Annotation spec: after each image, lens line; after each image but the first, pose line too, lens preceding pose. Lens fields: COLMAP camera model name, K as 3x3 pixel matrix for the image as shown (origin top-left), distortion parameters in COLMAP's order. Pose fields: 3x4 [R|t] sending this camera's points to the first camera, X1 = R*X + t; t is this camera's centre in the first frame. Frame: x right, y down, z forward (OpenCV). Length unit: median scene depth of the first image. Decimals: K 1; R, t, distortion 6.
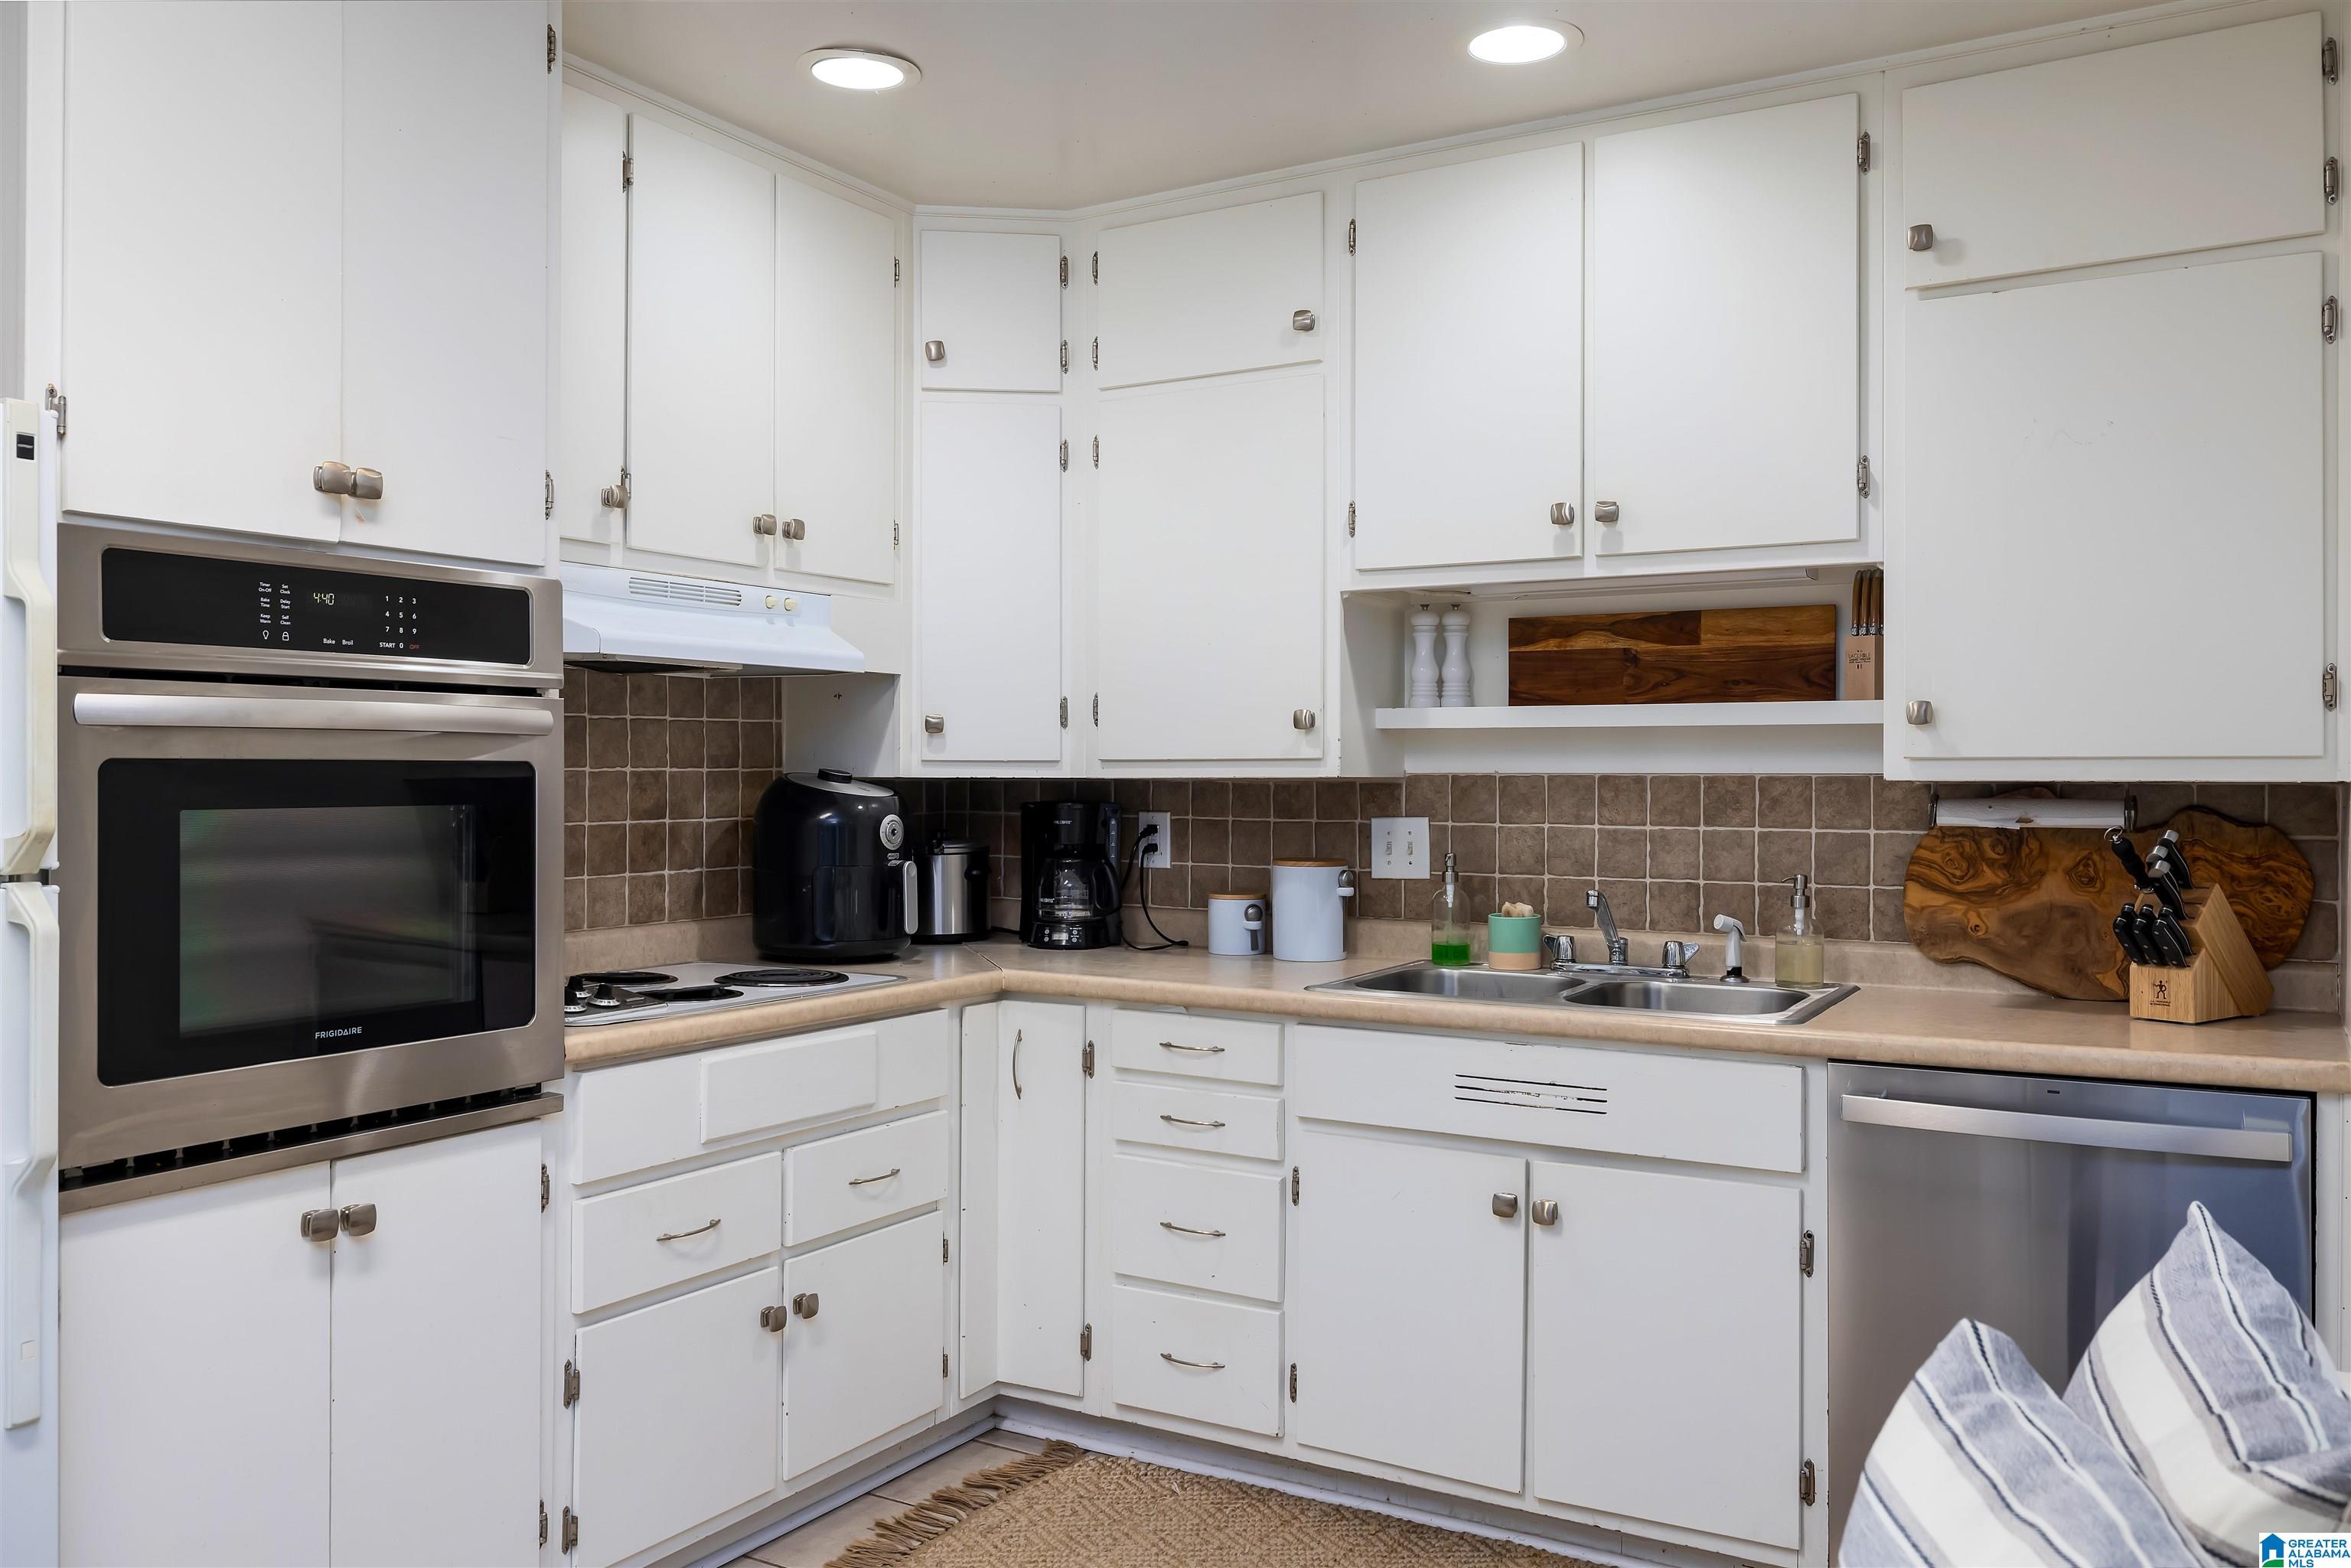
lens RADIAL K [[1808.9, 0, 1174.5], [0, 1808.9, 793.2], [0, 0, 1]] dist [0.009296, 0.000297]
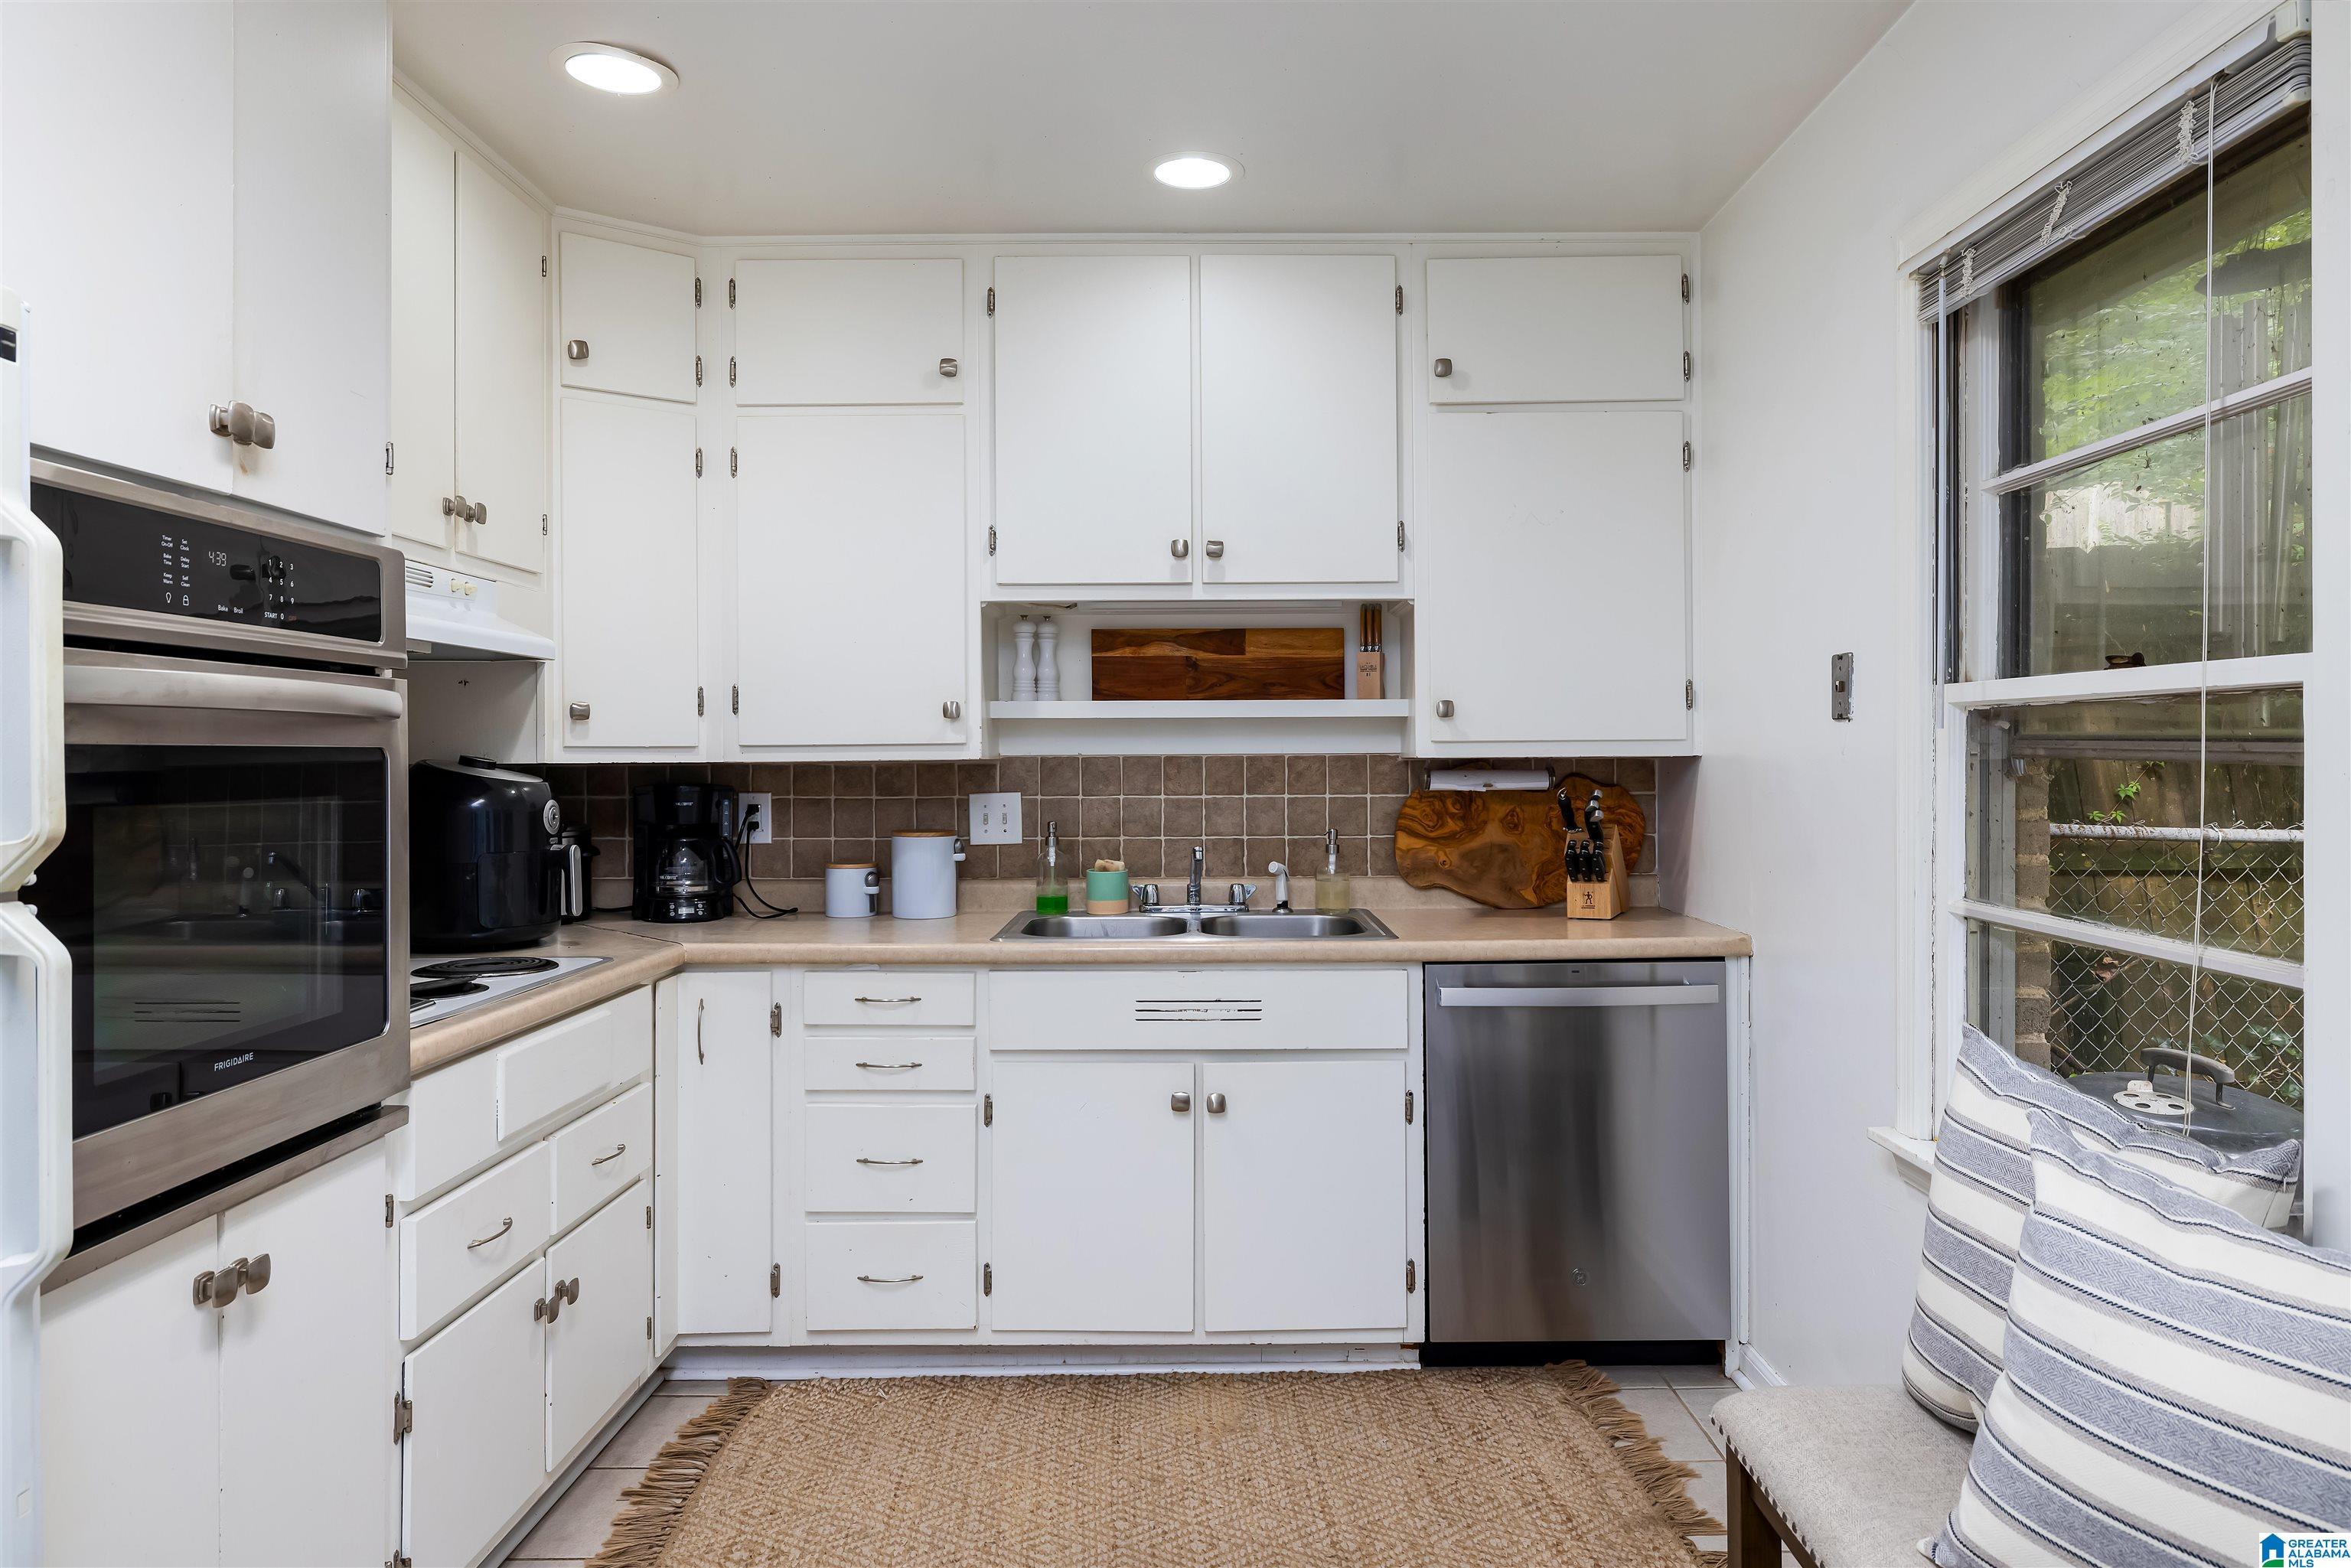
lens RADIAL K [[1481.1, 0, 1178.3], [0, 1481.1, 764.1], [0, 0, 1]] dist [0.001546, 0.001888]
pose [[0.859507, -0.009906, 0.511028, -0.311907], [0.013499, 0.999903, -0.003320, -0.000799], [-0.510945, 0.009752, 0.859558, 0.115764]]
